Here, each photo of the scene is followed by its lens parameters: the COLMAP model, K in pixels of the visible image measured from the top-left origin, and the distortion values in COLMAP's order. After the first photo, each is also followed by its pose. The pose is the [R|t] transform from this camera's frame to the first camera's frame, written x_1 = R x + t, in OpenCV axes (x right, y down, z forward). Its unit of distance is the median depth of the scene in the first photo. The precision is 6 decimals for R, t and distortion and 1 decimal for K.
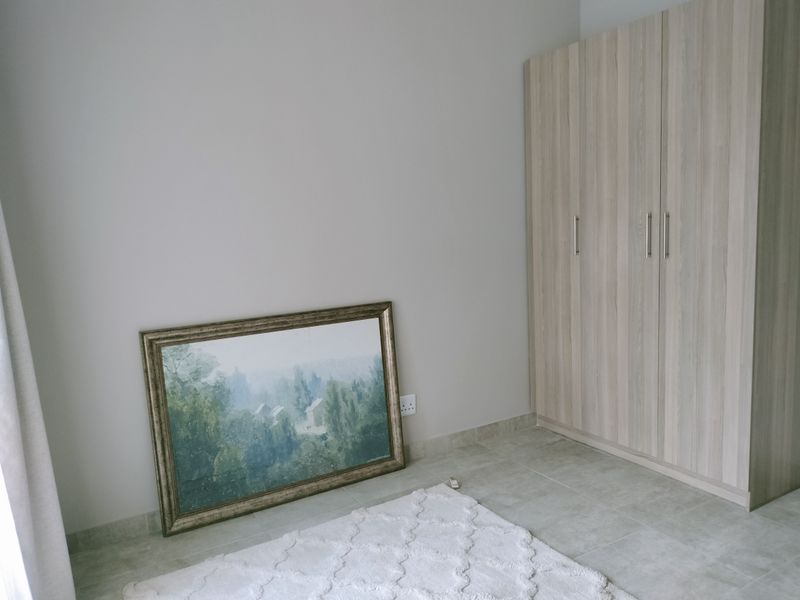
lens RADIAL K [[593.4, 0, 401.4], [0, 593.4, 301.5], [0, 0, 1]] dist [0.006932, -0.008510]
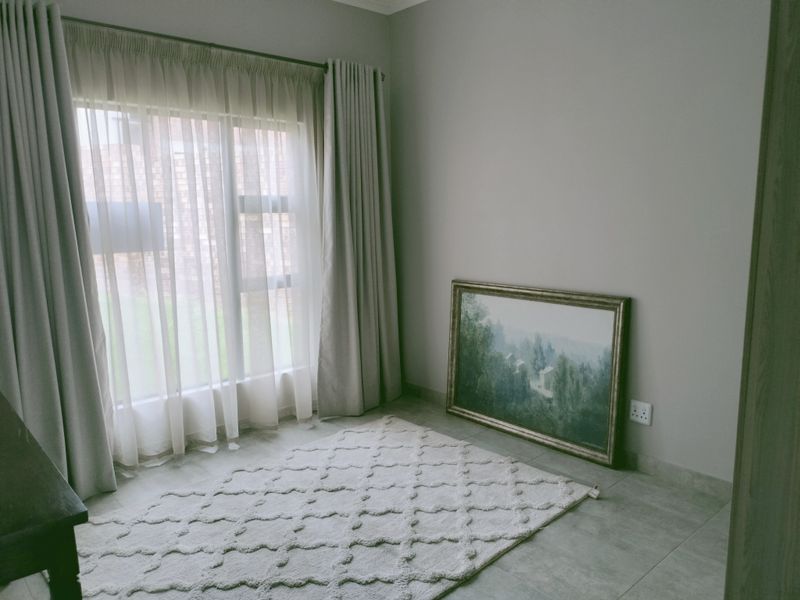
lens RADIAL K [[573.4, 0, 399.9], [0, 573.4, 301.1], [0, 0, 1]] dist [-0.011270, -0.006258]
pose [[0.210596, 0.194192, -0.958091, 0.860619], [-0.131954, 0.976748, 0.168970, -0.112962], [0.968627, 0.090839, 0.231324, 0.456478]]
